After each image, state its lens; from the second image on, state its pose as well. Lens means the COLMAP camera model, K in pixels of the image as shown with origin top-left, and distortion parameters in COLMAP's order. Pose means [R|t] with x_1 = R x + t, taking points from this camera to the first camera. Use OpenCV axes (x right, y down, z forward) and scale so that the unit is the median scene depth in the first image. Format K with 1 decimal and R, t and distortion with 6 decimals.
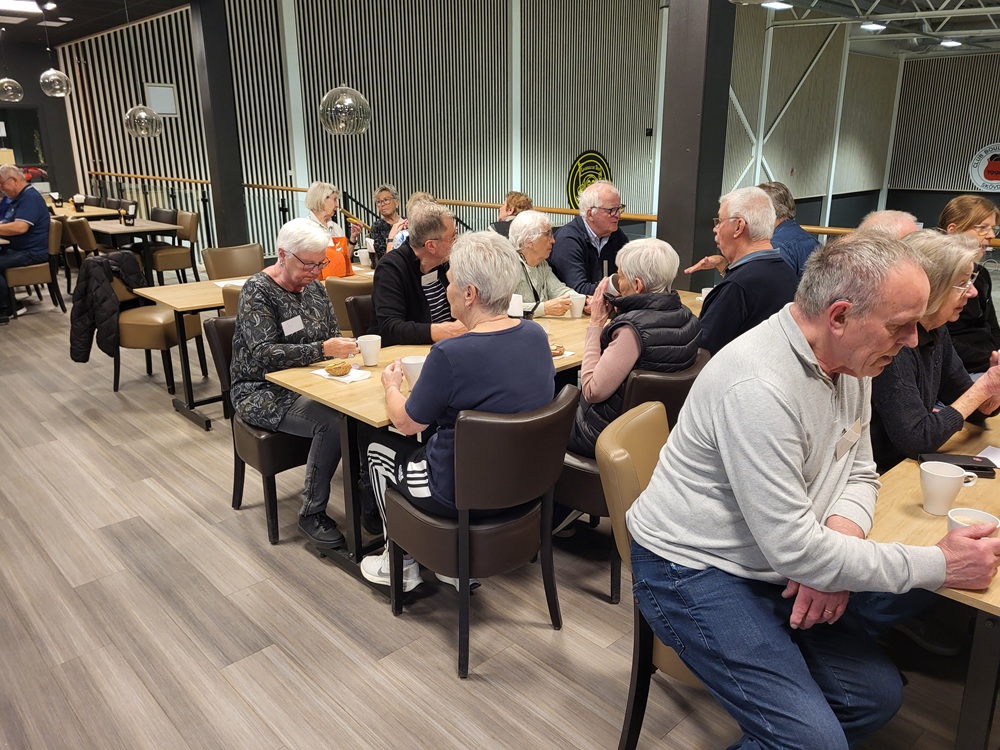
lens RADIAL K [[763.1, 0, 500.4], [0, 763.1, 374.9], [0, 0, 1]] dist [0.042616, -0.005320]
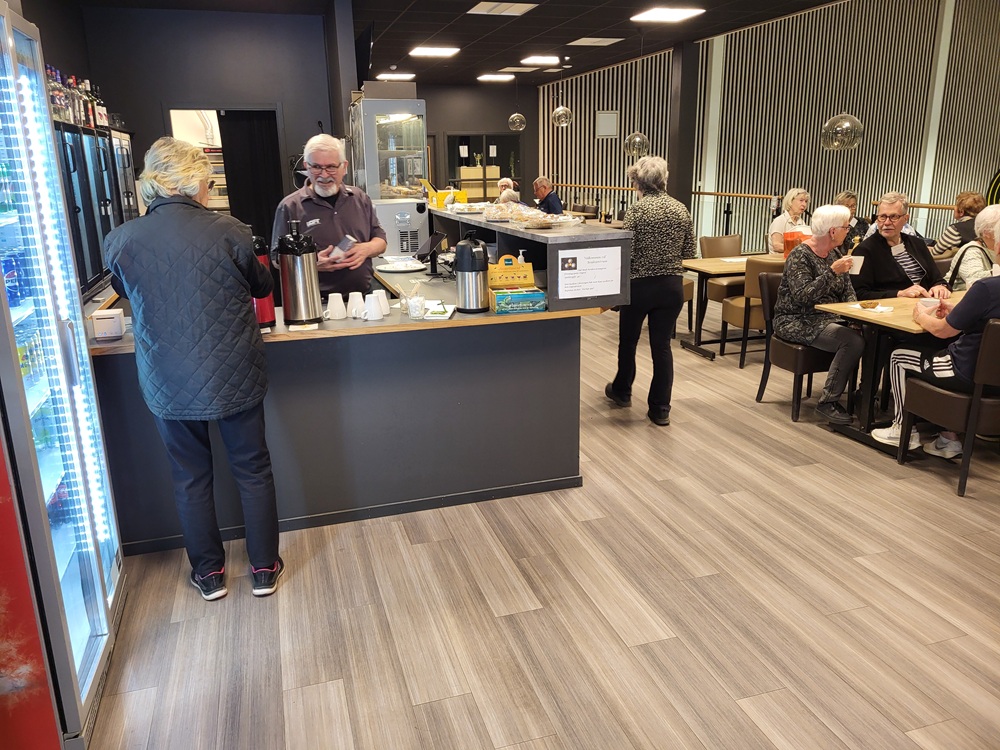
lens RADIAL K [[763.1, 0, 501.0], [0, 763.1, 371.9], [0, 0, 1]] dist [0.042616, -0.005320]
pose [[0.903111, 0.104757, -0.416434, -0.179187], [-0.112666, 0.993617, 0.005614, 0.162956], [0.414364, 0.041848, 0.909149, -0.567637]]
